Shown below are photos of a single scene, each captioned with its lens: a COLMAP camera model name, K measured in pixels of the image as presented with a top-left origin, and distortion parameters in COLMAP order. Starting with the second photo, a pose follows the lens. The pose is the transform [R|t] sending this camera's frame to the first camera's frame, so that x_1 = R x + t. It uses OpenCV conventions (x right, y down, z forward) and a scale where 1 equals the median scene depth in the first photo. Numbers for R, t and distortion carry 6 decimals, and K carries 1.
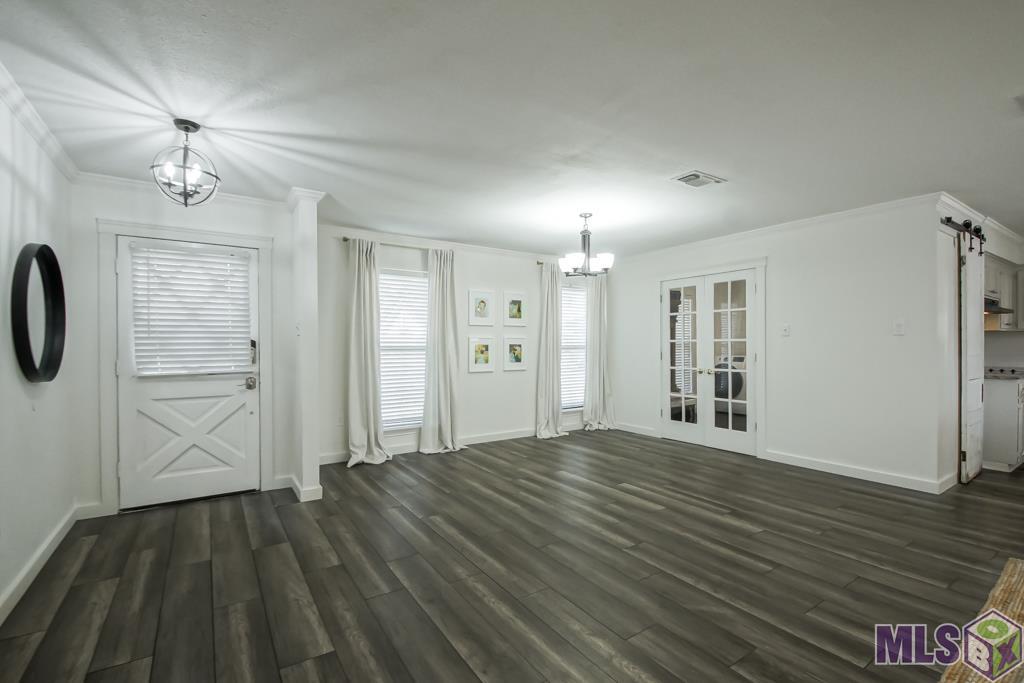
lens RADIAL K [[456.3, 0, 510.0], [0, 456.3, 341.7], [0, 0, 1]] dist [-0.001339, -0.001409]
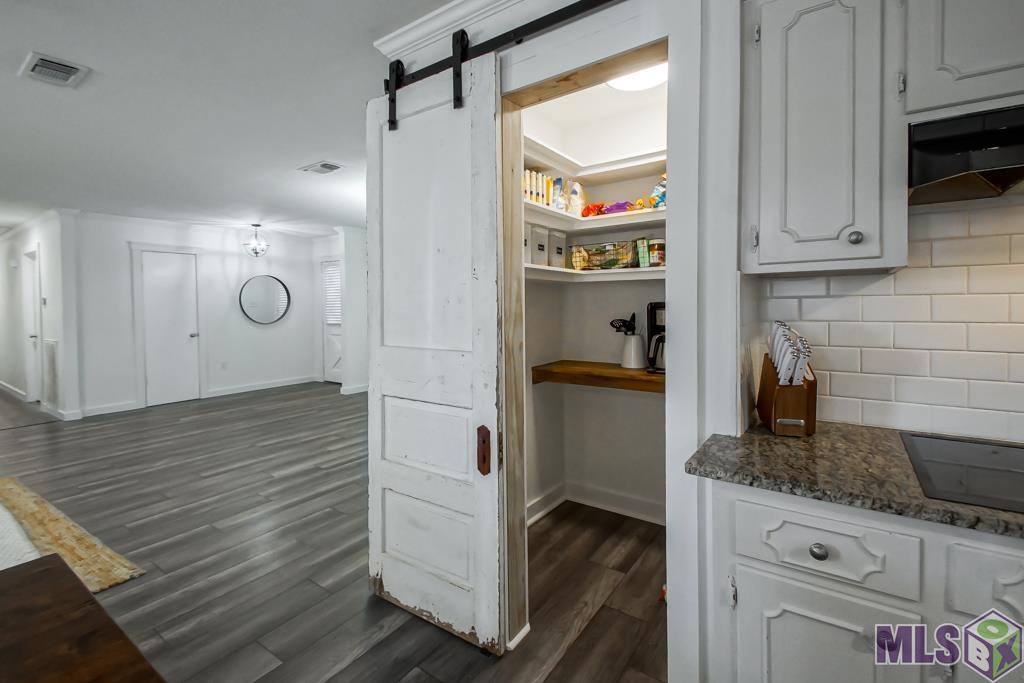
lens RADIAL K [[456.3, 0, 517.4], [0, 456.3, 313.2], [0, 0, 1]] dist [-0.001339, -0.001409]
pose [[0.374333, 0.014835, -0.927176, 1.473295], [0.011068, 0.999729, 0.020464, -0.010247], [0.927228, -0.017923, 0.374067, 0.918213]]
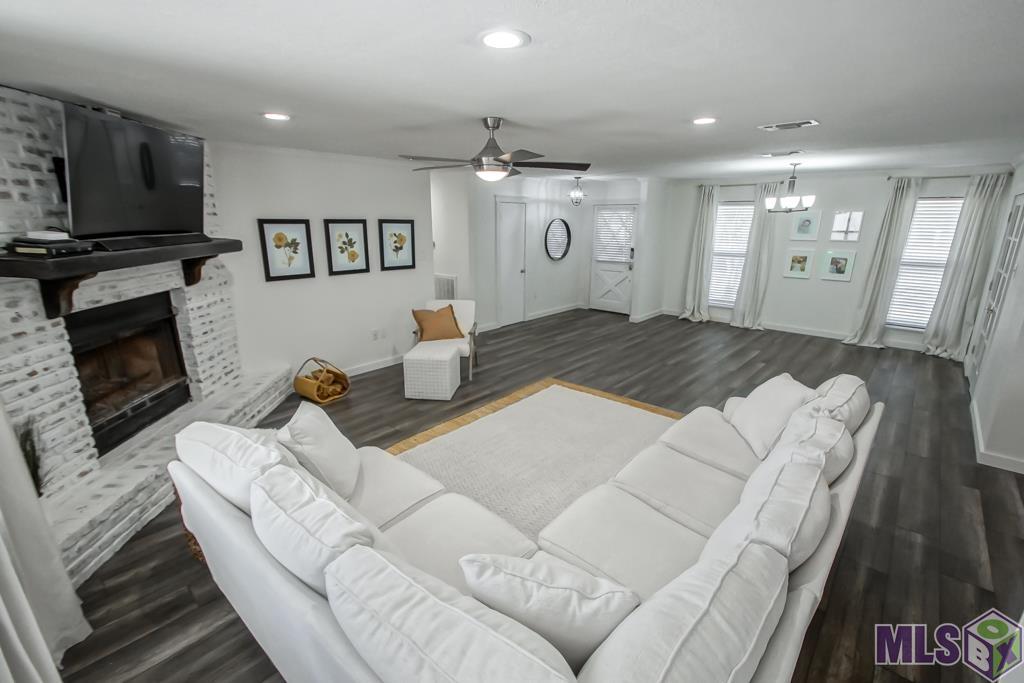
lens RADIAL K [[456.3, 0, 511.0], [0, 456.3, 344.5], [0, 0, 1]] dist [-0.001339, -0.001409]
pose [[0.248502, 0.256885, -0.933947, 1.480355], [0.000369, 0.964167, 0.265295, -0.140019], [0.968631, -0.066271, 0.239503, -0.132916]]
